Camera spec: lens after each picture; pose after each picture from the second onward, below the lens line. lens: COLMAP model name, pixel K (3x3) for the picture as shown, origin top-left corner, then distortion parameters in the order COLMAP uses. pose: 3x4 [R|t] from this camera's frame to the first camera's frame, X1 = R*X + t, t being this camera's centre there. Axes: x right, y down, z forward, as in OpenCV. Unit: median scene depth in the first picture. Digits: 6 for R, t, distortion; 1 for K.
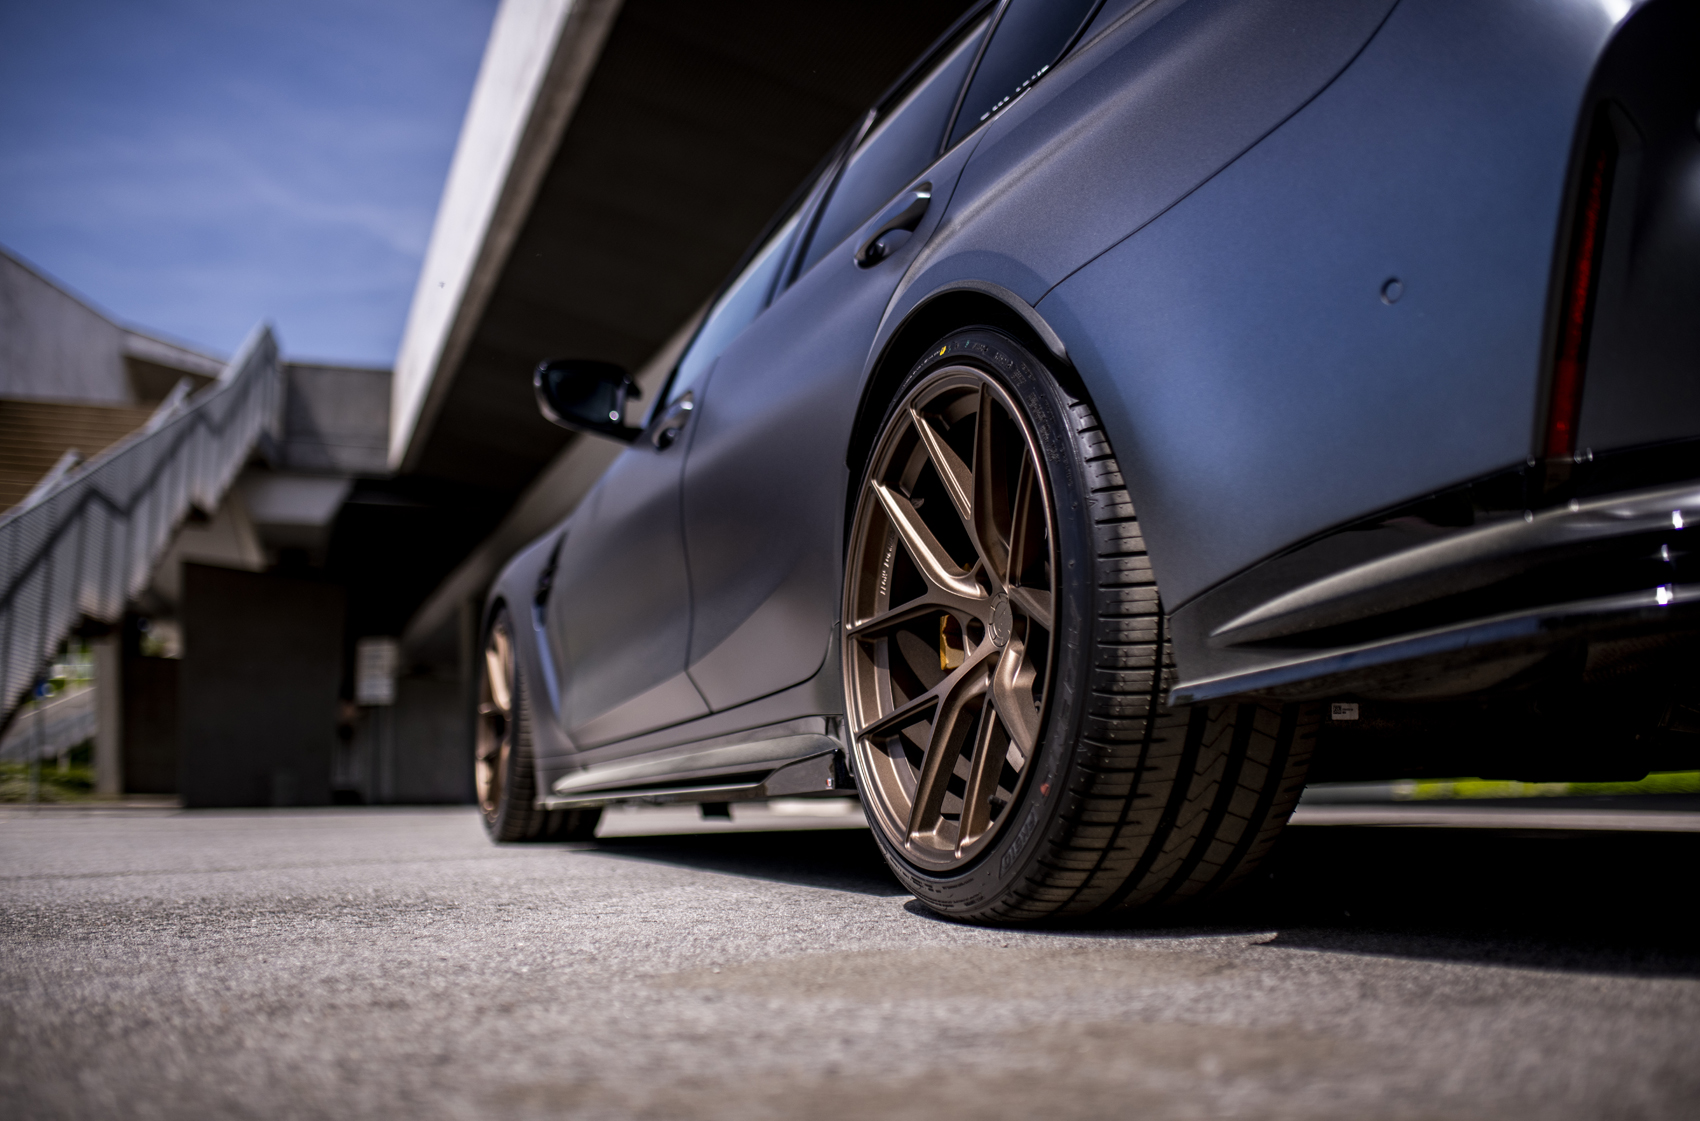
lens RADIAL K [[1636.8, 0, 848.5], [0, 1636.8, 555.0], [0, 0, 1]] dist [-0.023926, 0.000000]
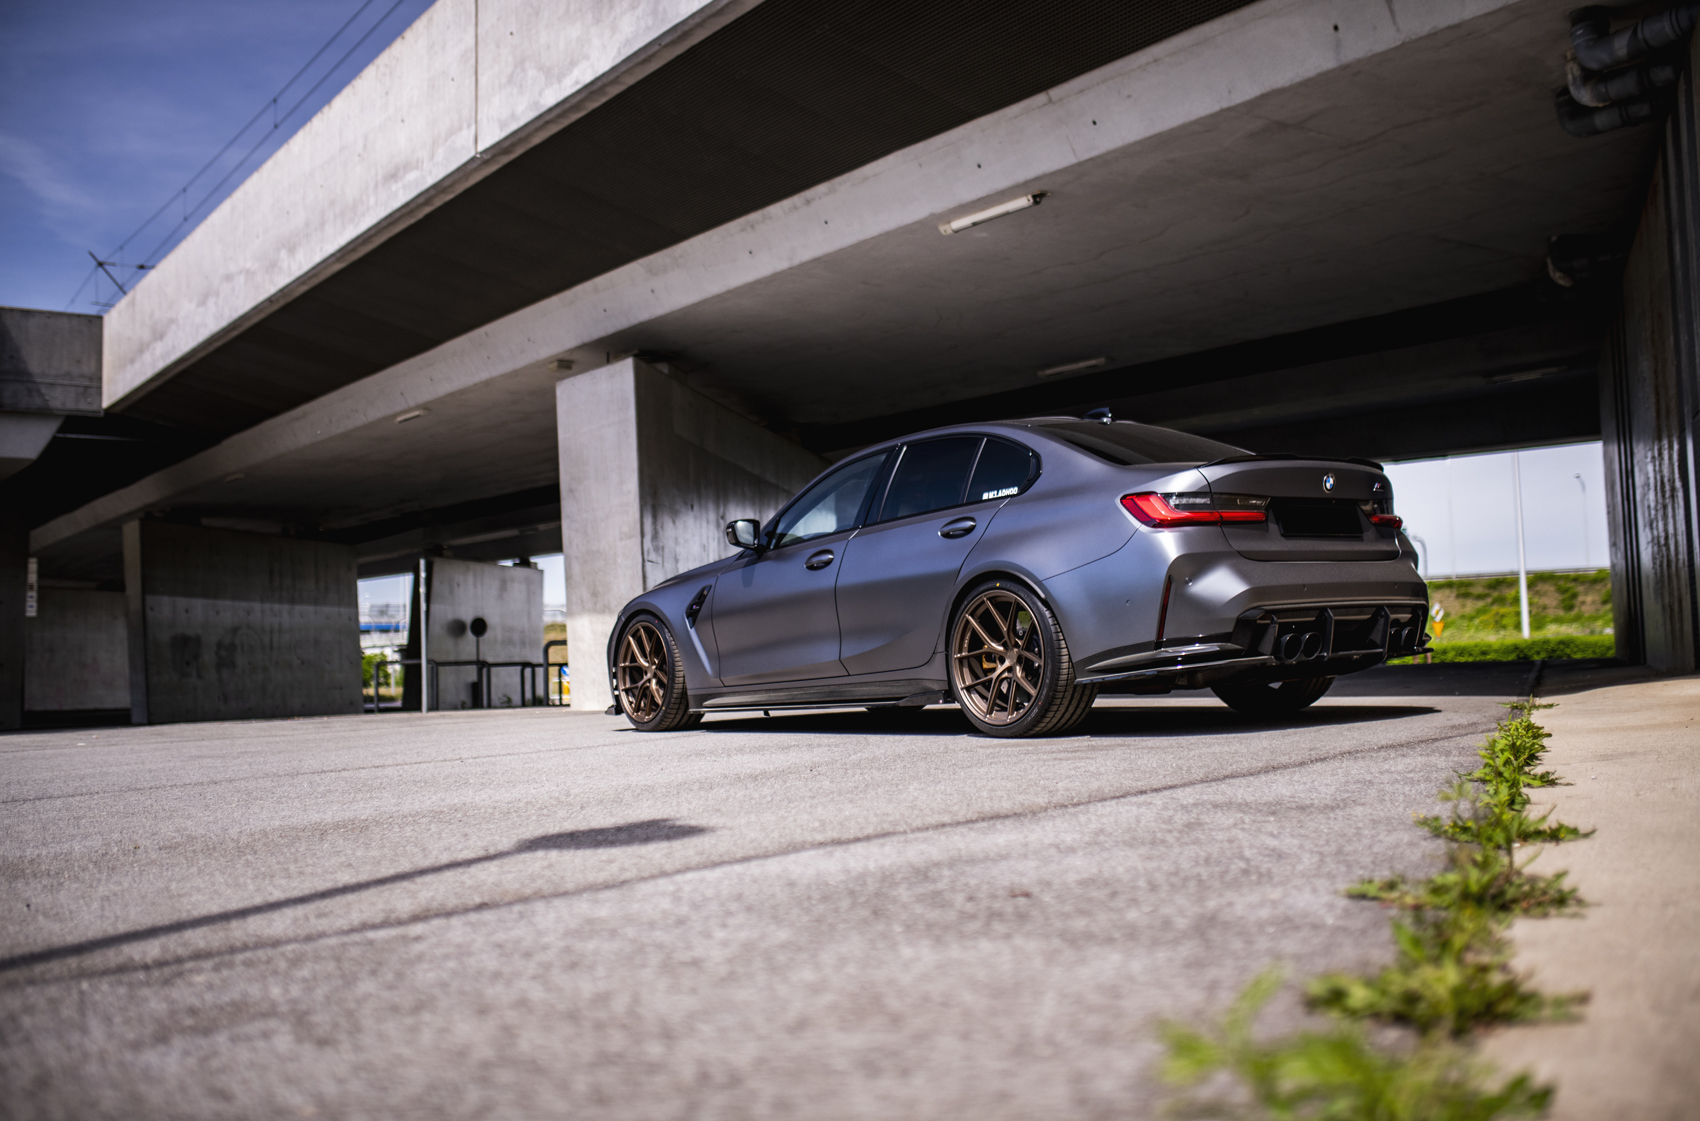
lens RADIAL K [[1636.8, 0, 853.4], [0, 1636.8, 567.1], [0, 0, 1]] dist [-0.023926, 0.000000]
pose [[0.962745, -0.006912, 0.270323, -1.398254], [-0.012460, 0.997478, 0.069880, -0.467299], [-0.270124, -0.070645, 0.960230, -2.726692]]
